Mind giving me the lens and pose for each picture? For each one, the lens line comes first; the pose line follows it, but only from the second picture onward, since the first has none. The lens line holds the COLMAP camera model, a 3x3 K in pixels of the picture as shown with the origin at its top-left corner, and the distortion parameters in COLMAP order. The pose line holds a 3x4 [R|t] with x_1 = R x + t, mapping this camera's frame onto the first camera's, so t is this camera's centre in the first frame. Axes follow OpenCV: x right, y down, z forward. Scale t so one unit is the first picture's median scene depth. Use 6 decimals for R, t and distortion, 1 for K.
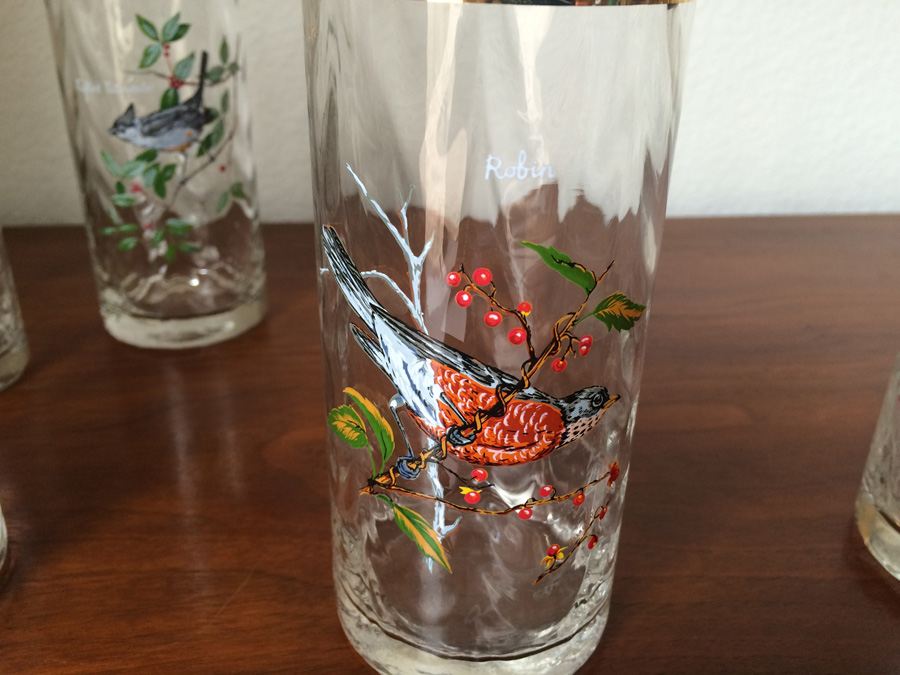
lens RADIAL K [[763.9, 0, 452.1], [0, 763.9, 334.2], [0, 0, 1]] dist [0.038182, -0.078404]
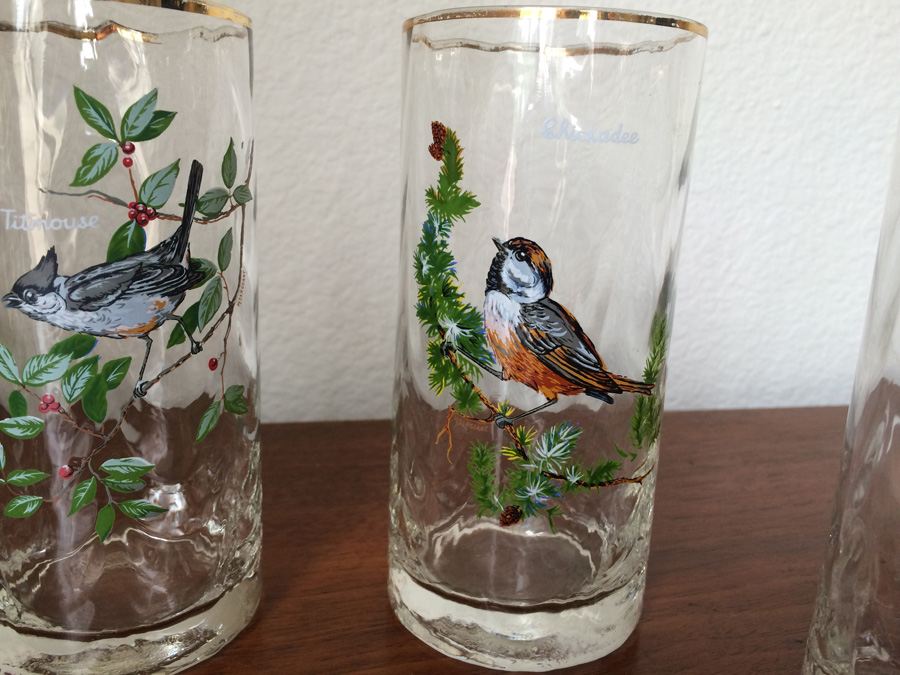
lens RADIAL K [[763.9, 0, 451.6], [0, 763.9, 339.7], [0, 0, 1]] dist [0.038182, -0.078404]
pose [[0.996795, 0.002818, 0.079946, -0.182838], [0.012717, 0.981088, -0.193144, -0.132192], [-0.078979, 0.193542, 0.977908, 0.466601]]
